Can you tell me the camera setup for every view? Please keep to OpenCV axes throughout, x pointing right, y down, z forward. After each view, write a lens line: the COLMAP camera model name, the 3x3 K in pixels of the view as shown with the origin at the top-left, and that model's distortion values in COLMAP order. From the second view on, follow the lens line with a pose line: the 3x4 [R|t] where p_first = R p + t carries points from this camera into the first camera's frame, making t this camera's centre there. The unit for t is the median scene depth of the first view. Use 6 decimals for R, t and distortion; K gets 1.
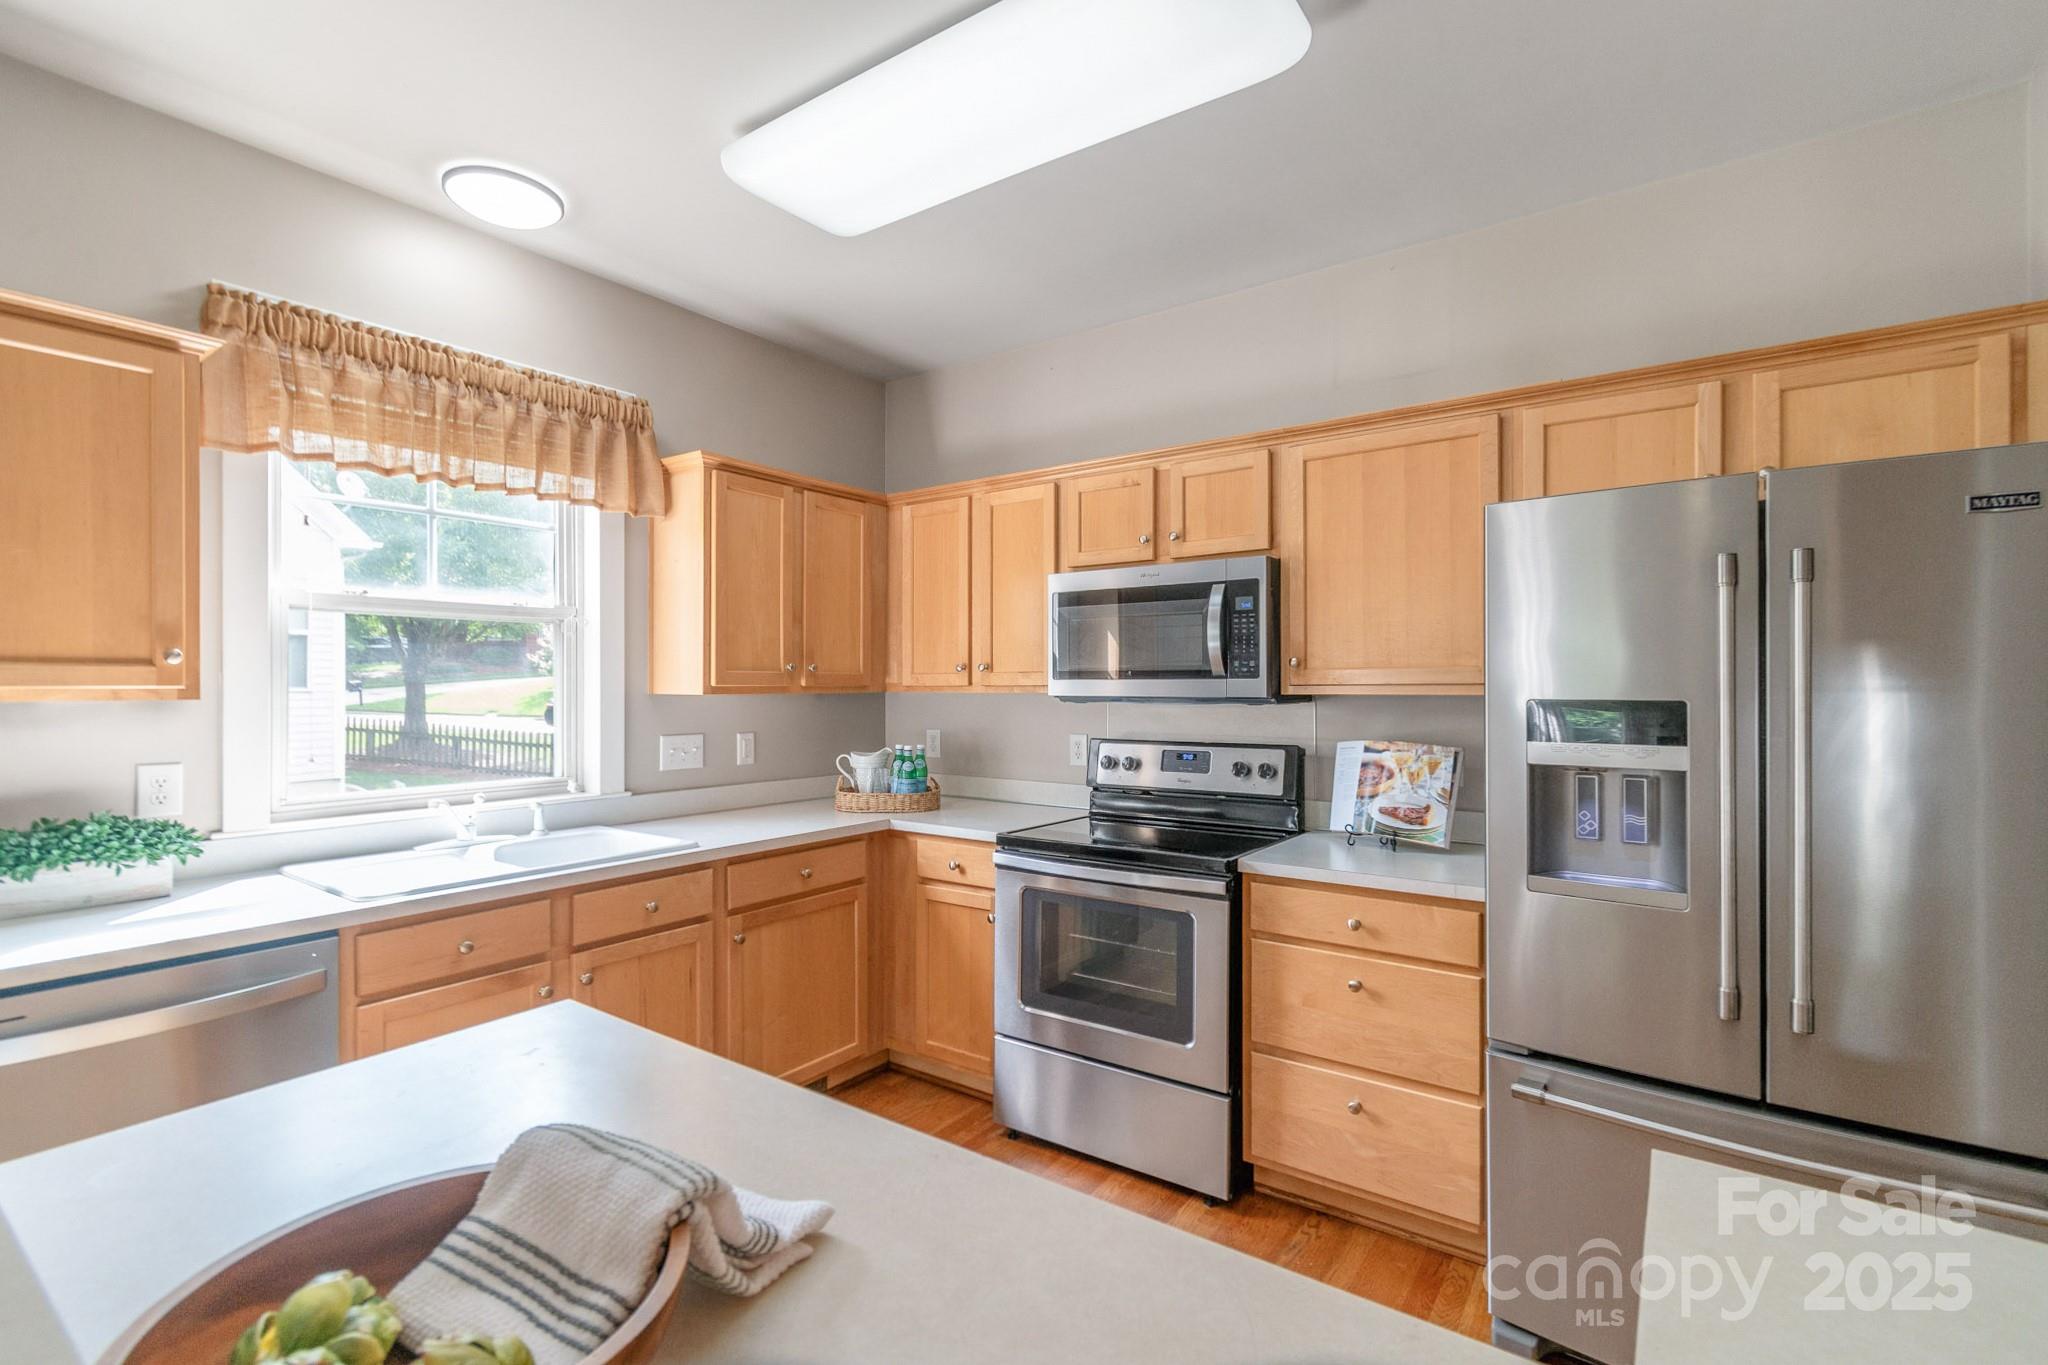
lens RADIAL K [[913.4, 0, 1018.0], [0, 913.4, 689.8], [0, 0, 1]] dist [0.003694, 0.000431]
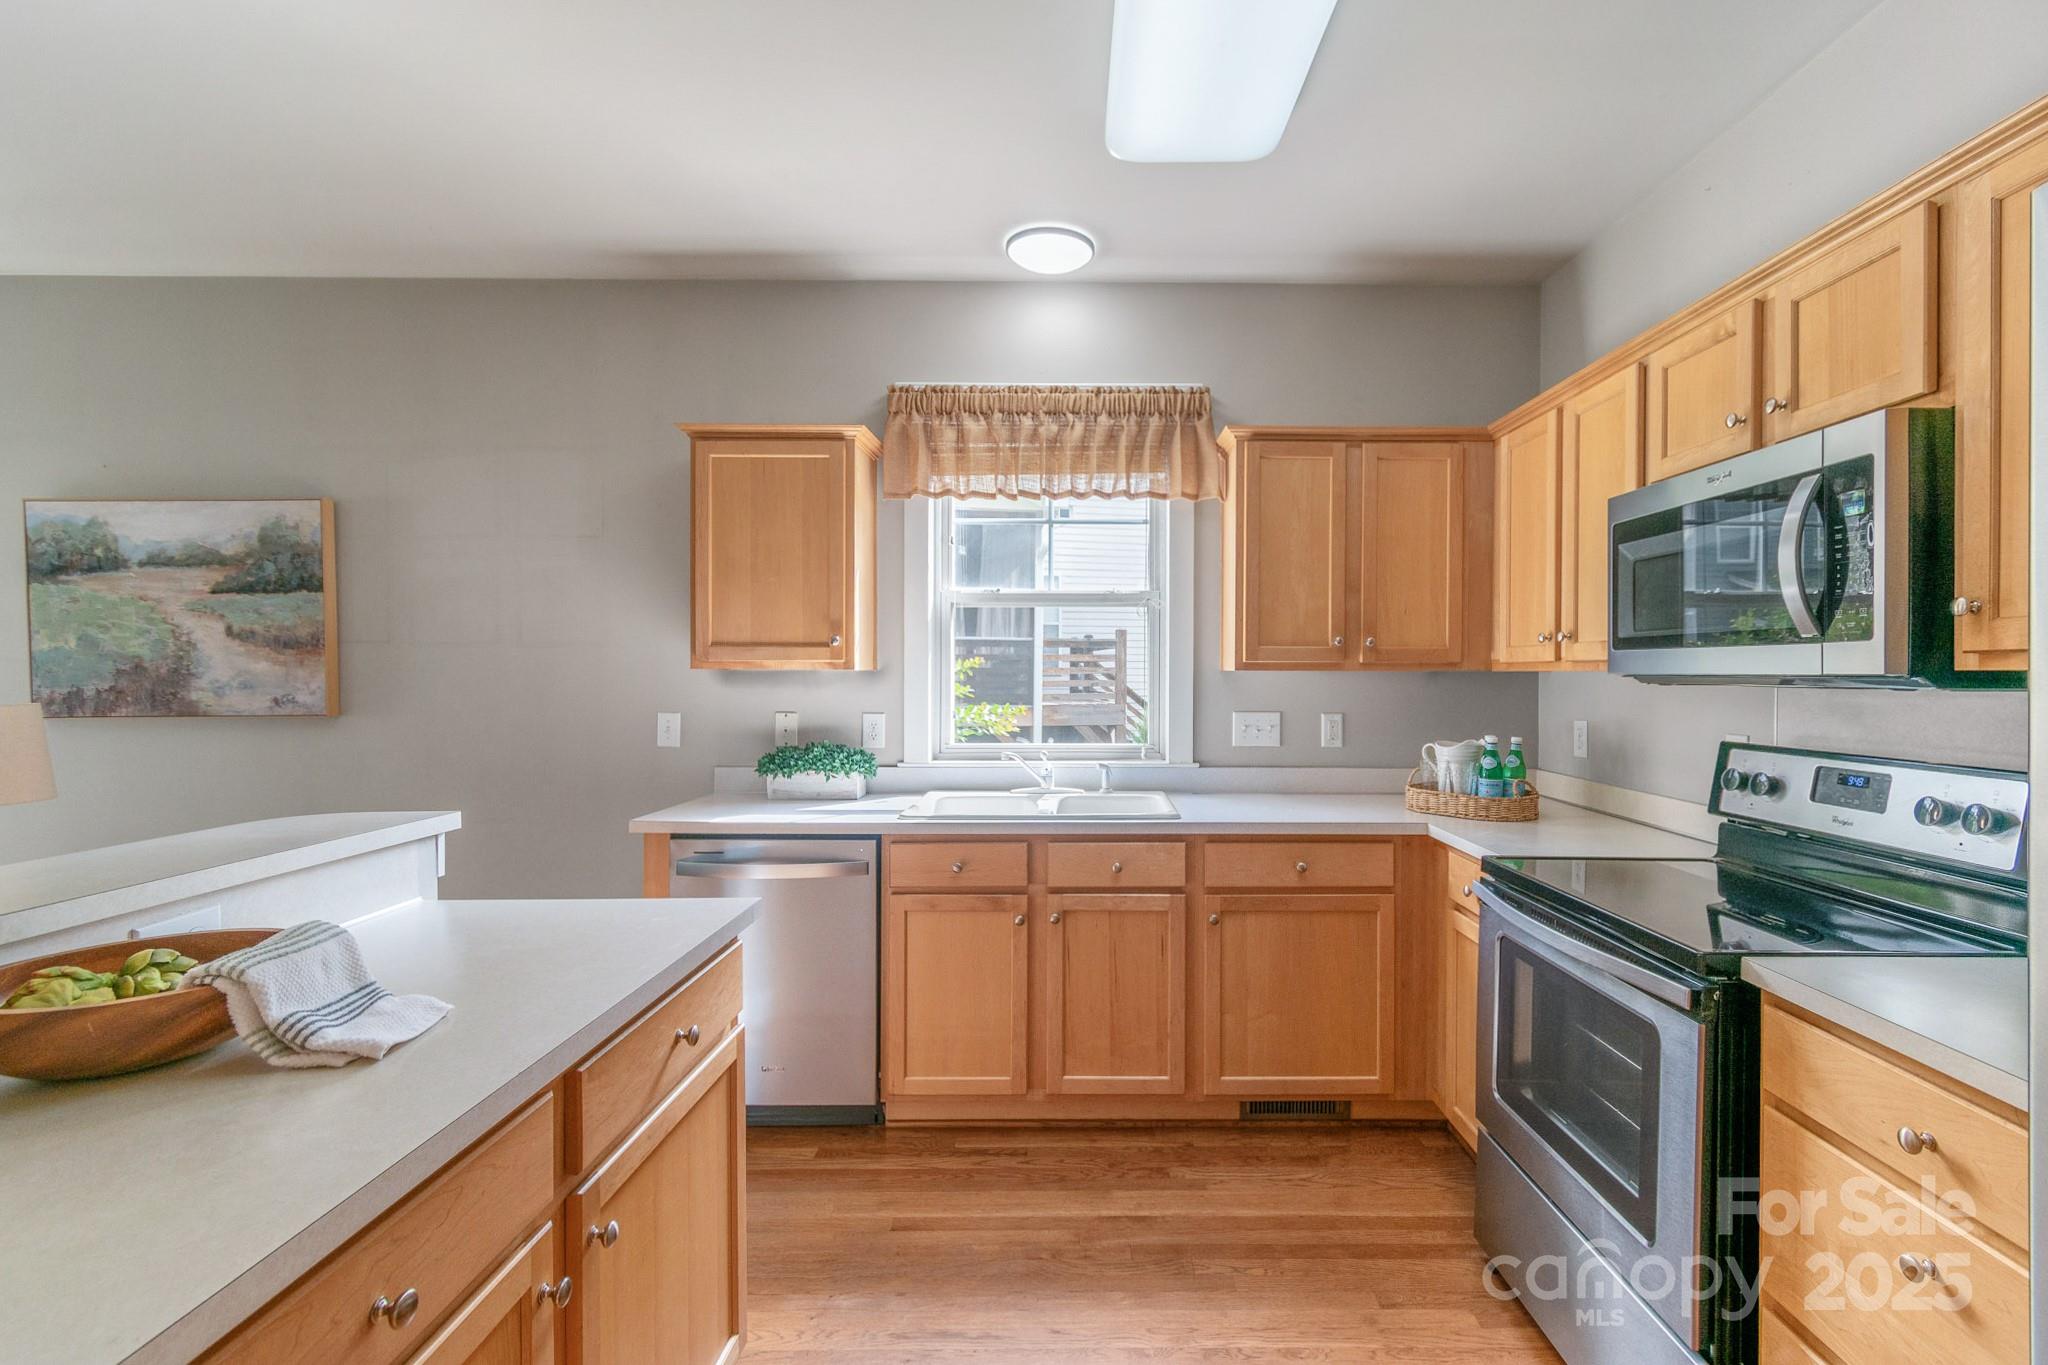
lens RADIAL K [[948.5, 0, 1108.8], [0, 948.5, 681.3], [0, 0, 1]] dist [0.003737, 0.000134]
pose [[0.596033, 0.010493, -0.802892, 0.409695], [-0.007418, 0.999944, 0.007561, 0.010045], [0.802926, 0.001449, 0.596077, 0.281830]]
